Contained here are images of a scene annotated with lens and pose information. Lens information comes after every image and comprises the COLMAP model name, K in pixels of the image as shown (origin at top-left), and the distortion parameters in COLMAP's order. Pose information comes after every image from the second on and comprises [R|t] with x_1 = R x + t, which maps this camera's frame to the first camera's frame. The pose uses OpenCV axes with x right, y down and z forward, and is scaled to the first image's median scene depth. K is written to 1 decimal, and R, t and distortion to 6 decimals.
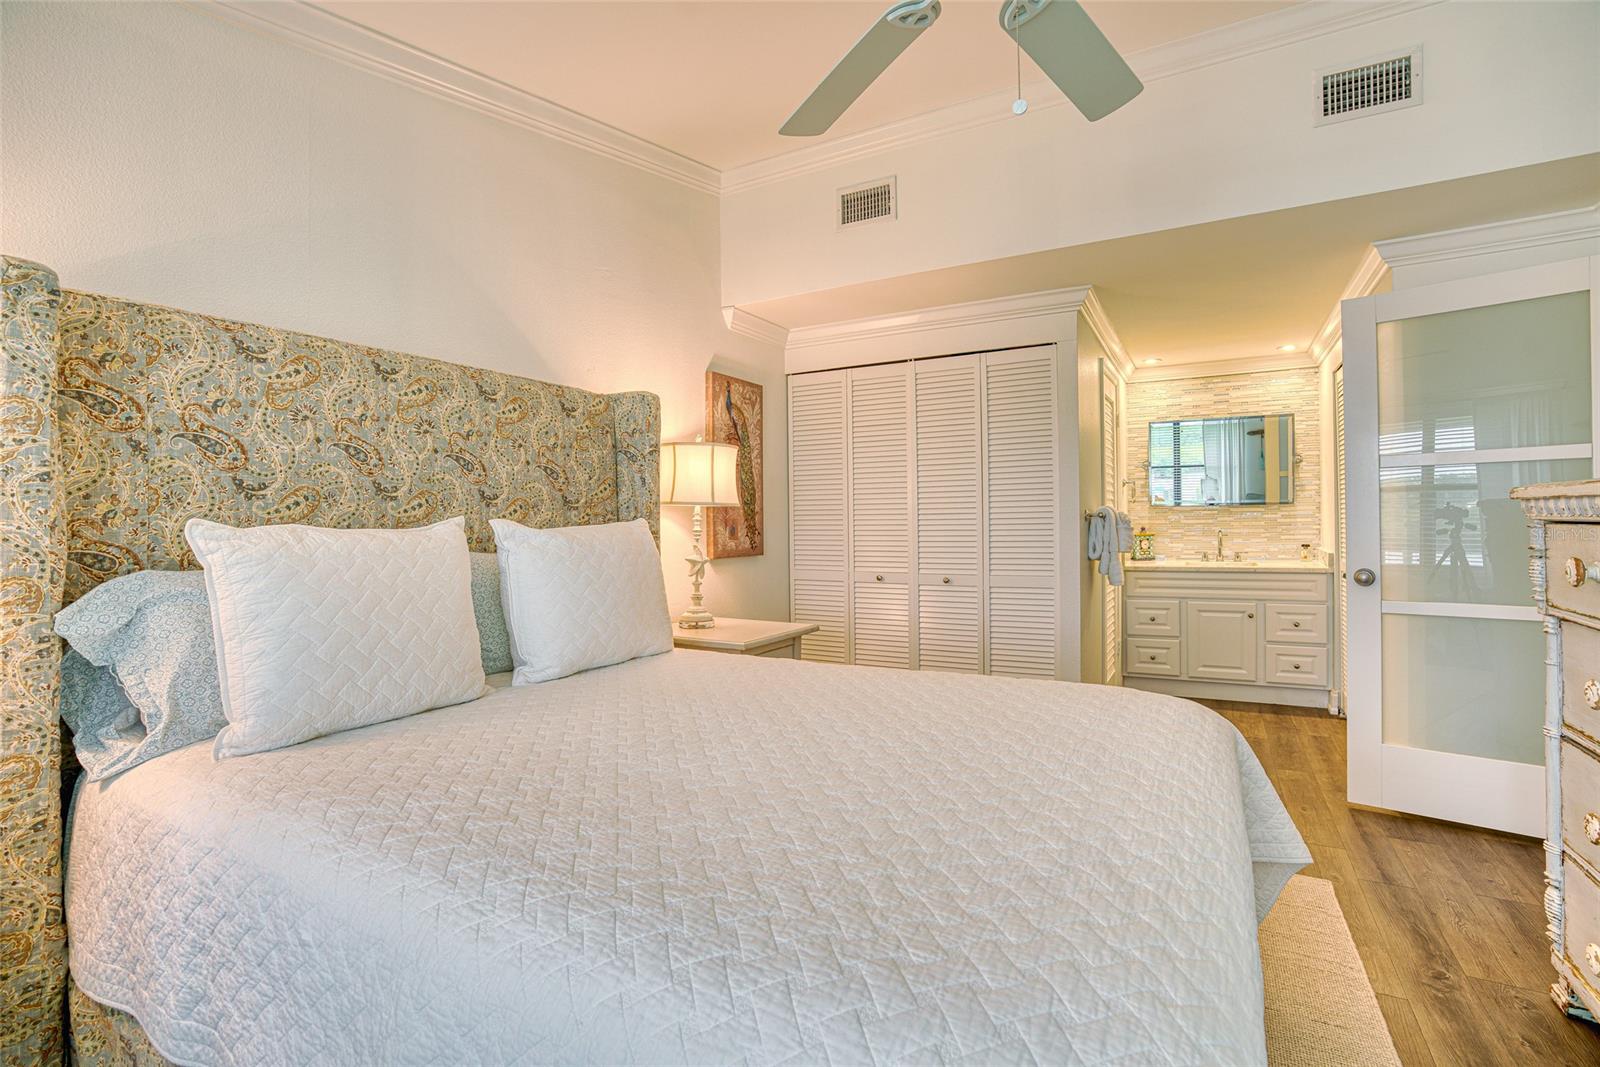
lens RADIAL K [[735.9, 0, 812.9], [0, 735.9, 531.8], [0, 0, 1]] dist [-0.060284, 0.020160]
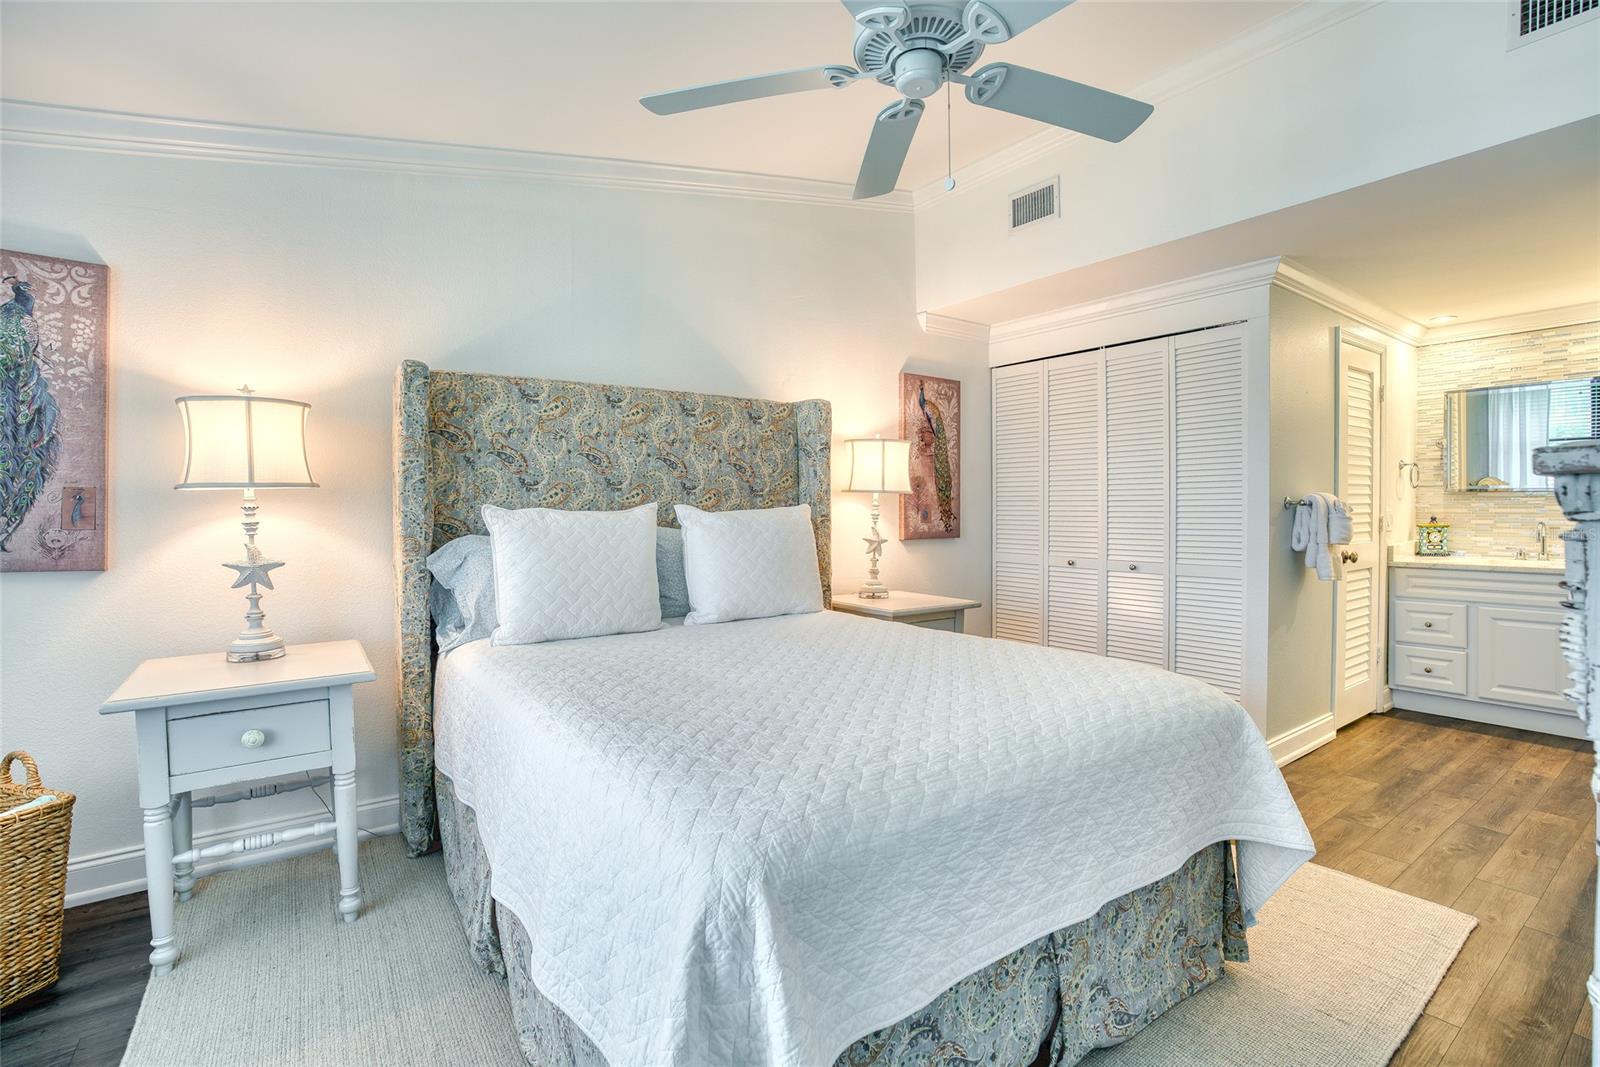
lens RADIAL K [[735.9, 0, 790.1], [0, 735.9, 531.1], [0, 0, 1]] dist [-0.060284, 0.020160]
pose [[0.902745, 0.021283, -0.429649, 0.307134], [-0.011667, 0.999619, 0.025003, -0.003649], [0.430017, -0.017558, 0.902650, -0.148025]]
